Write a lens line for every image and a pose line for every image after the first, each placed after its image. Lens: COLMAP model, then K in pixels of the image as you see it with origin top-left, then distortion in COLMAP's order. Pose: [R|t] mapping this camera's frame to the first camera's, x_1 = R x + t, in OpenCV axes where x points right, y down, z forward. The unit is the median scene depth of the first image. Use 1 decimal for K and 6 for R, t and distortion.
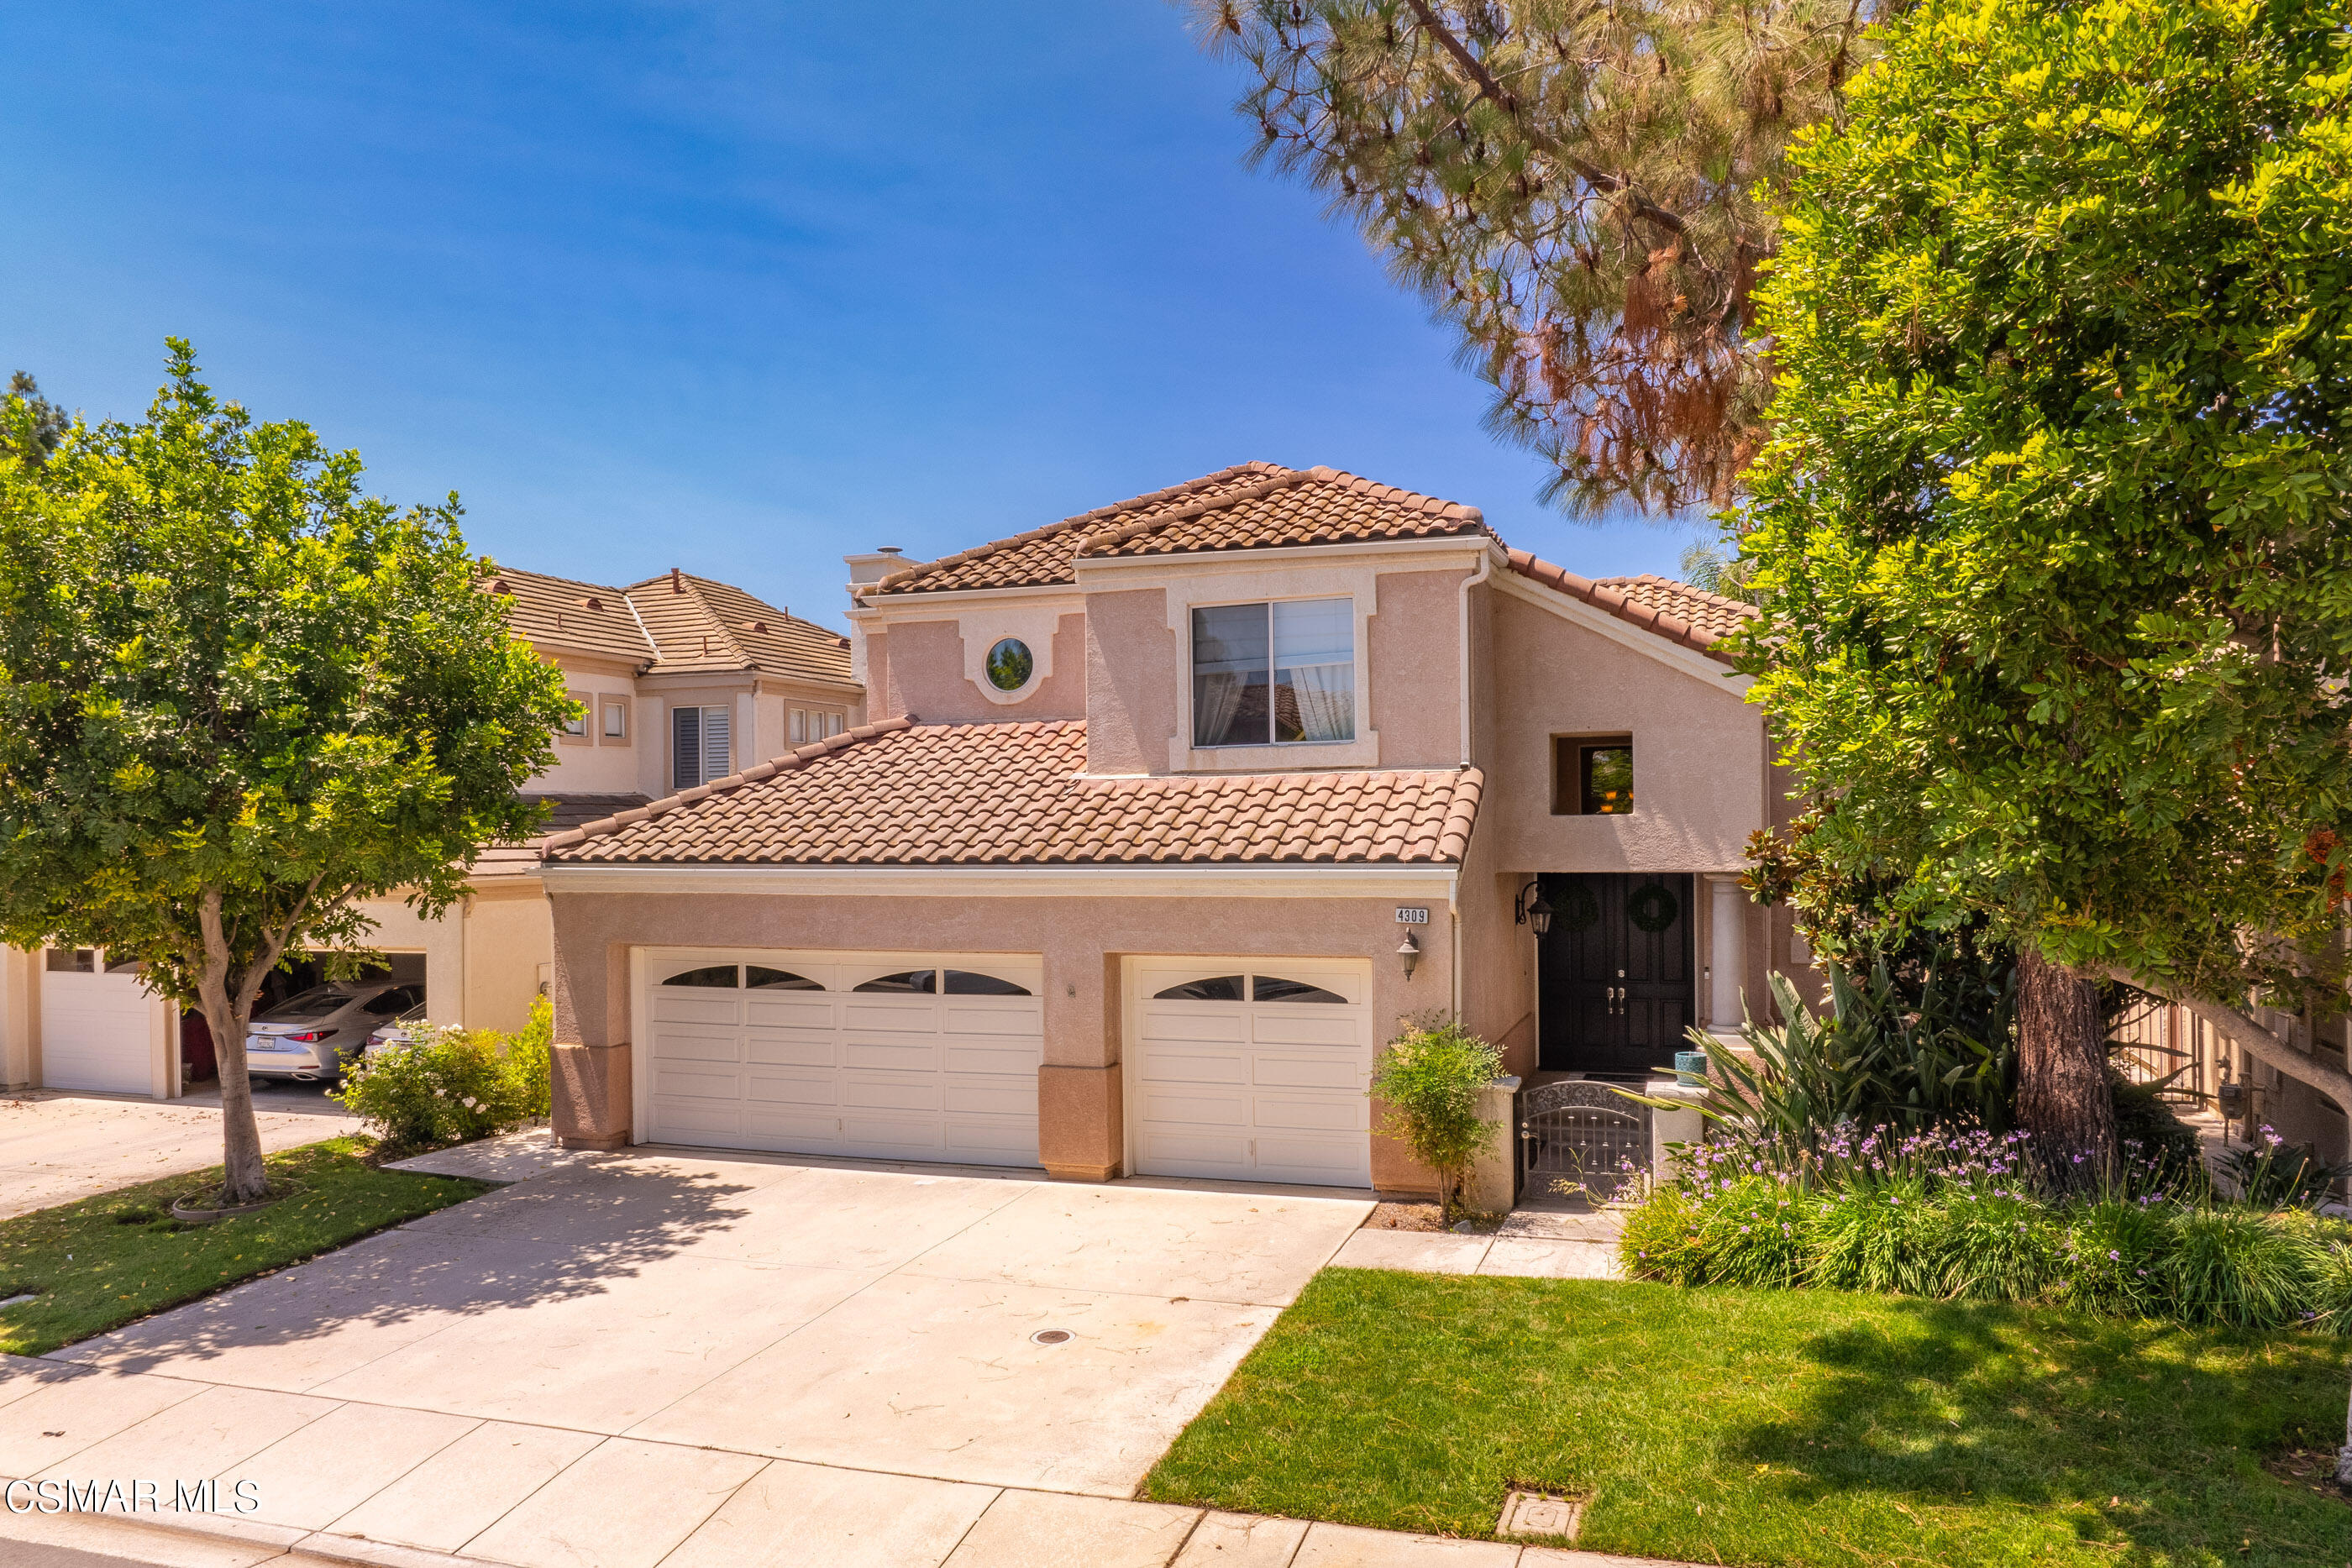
lens RADIAL K [[1639.1, 0, 1172.6], [0, 1639.1, 795.1], [0, 0, 1]] dist [-0.032473, -0.002343]
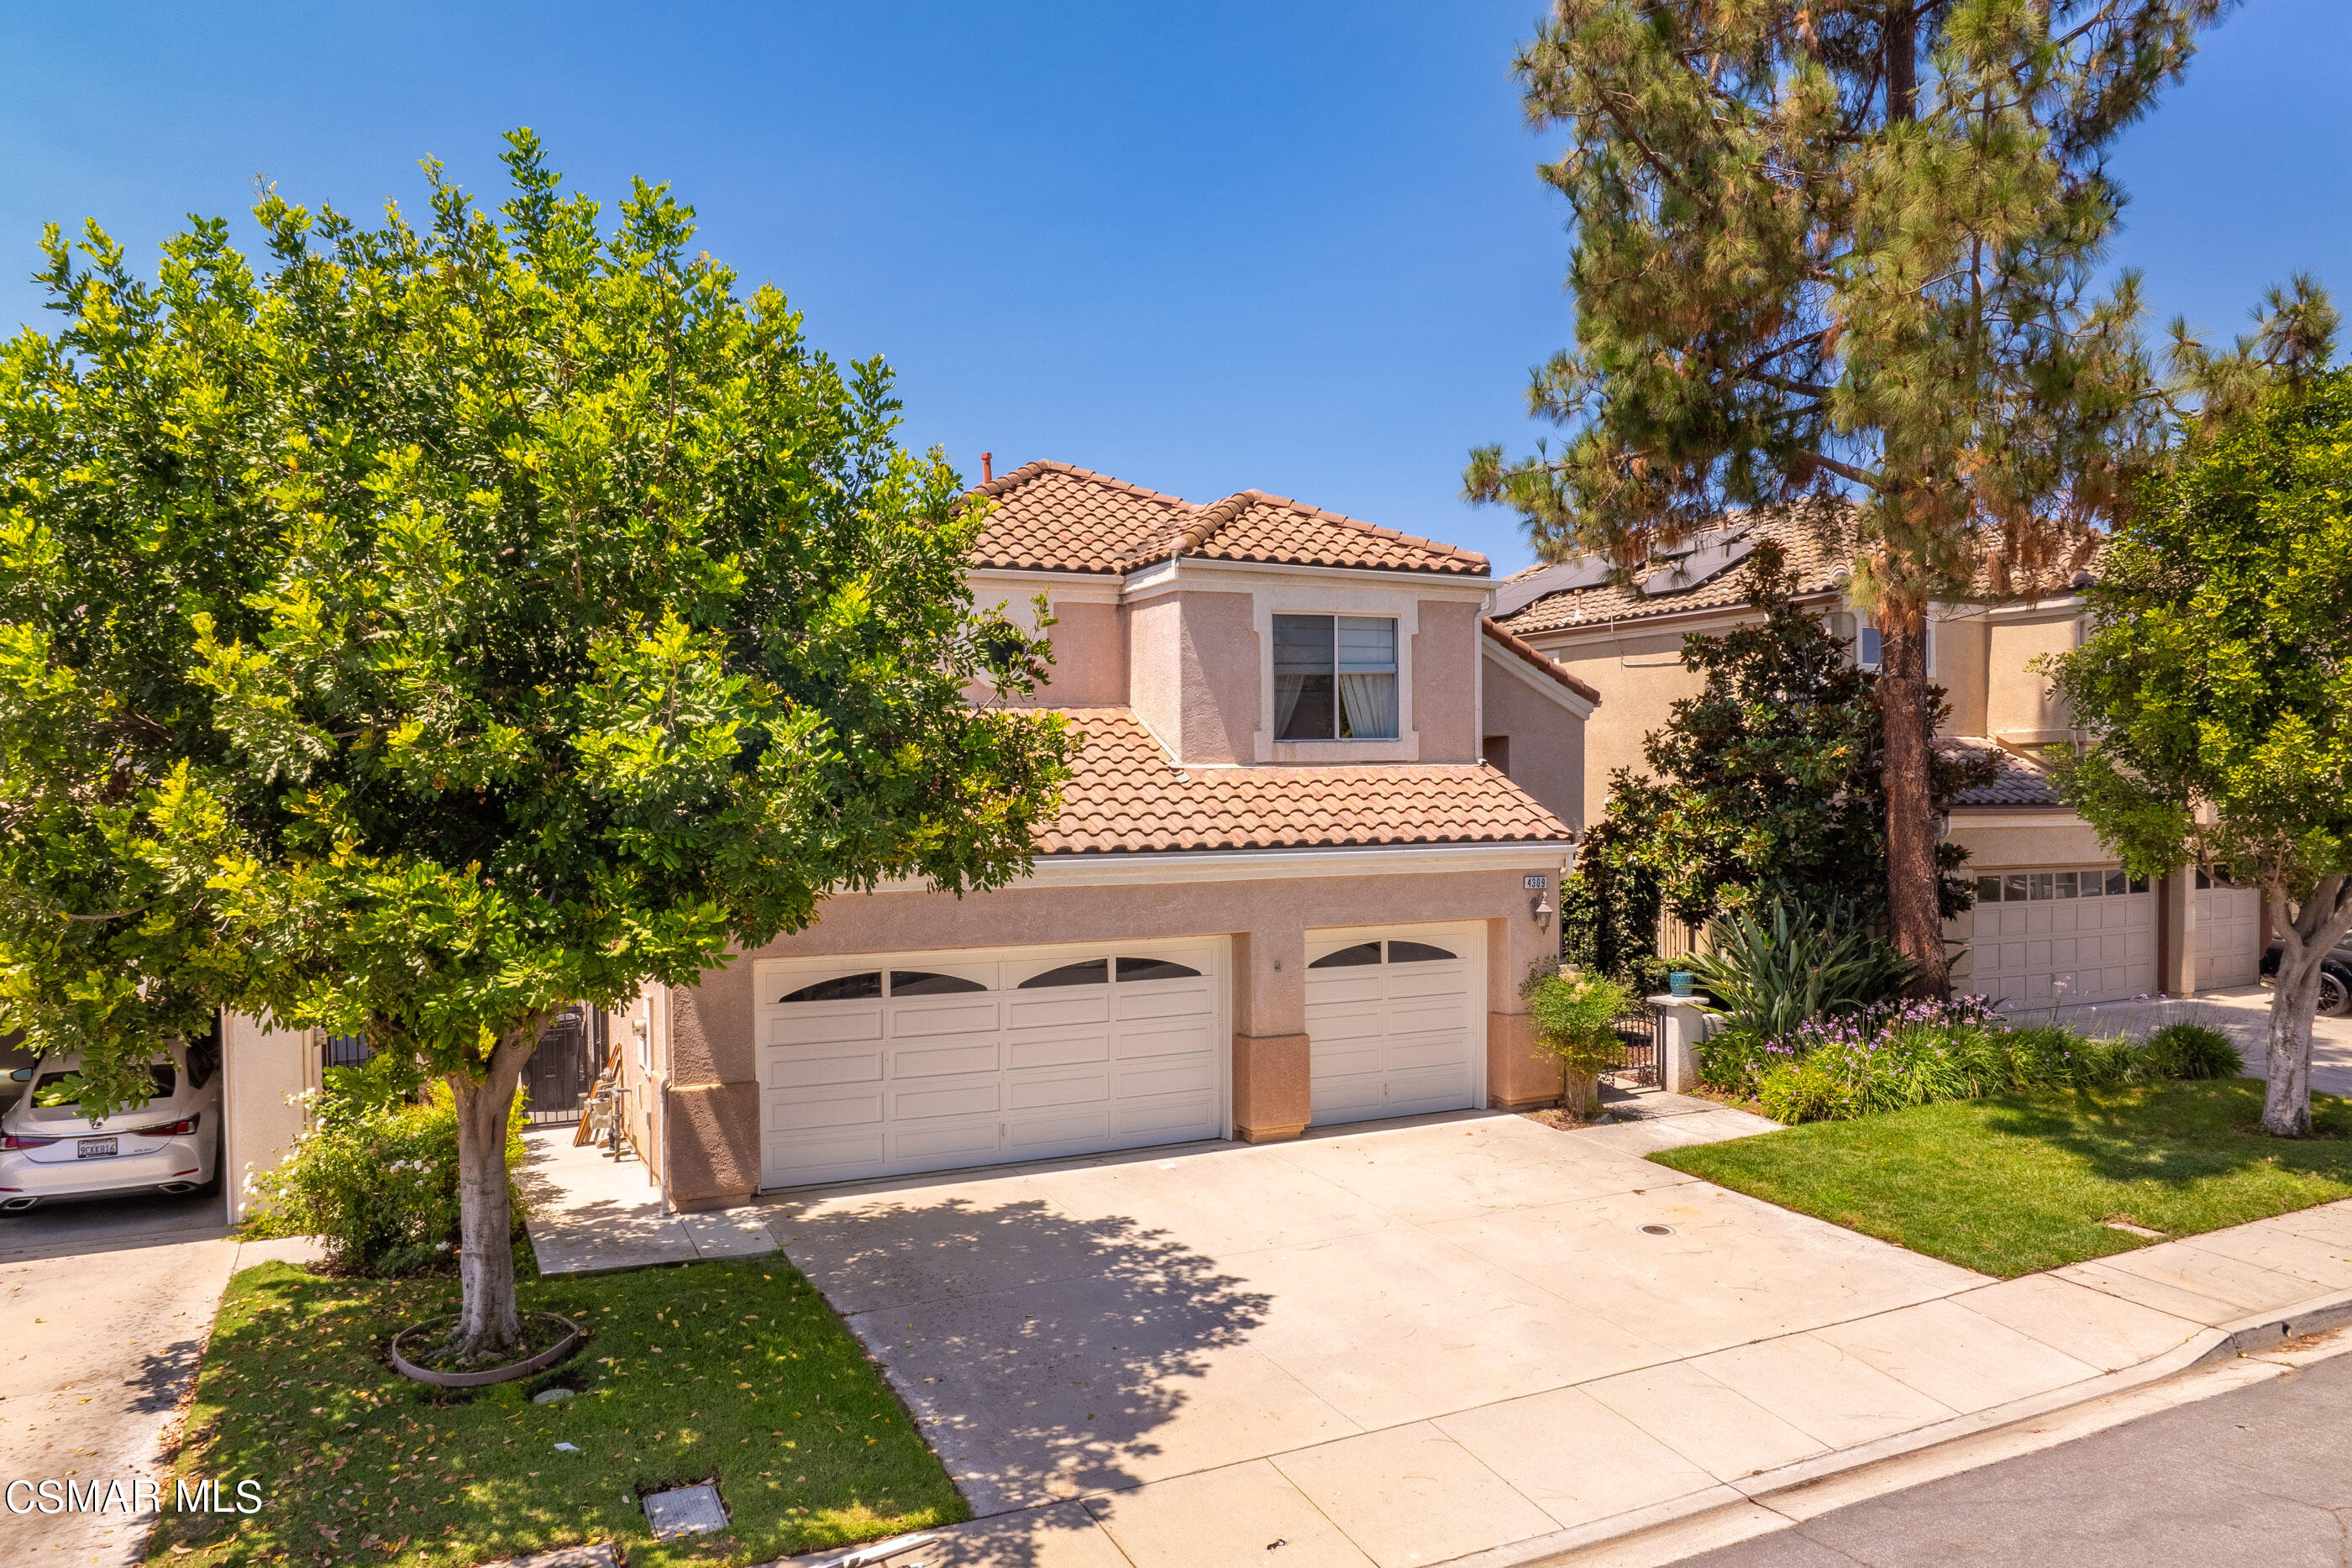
lens RADIAL K [[1639.1, 0, 1171.9], [0, 1639.1, 780.3], [0, 0, 1]] dist [-0.032473, -0.002343]
pose [[0.707176, 0.007420, 0.706998, -0.995658], [-0.009706, 0.999953, -0.000787, -0.001235], [-0.706971, -0.006306, 0.707215, 0.325305]]
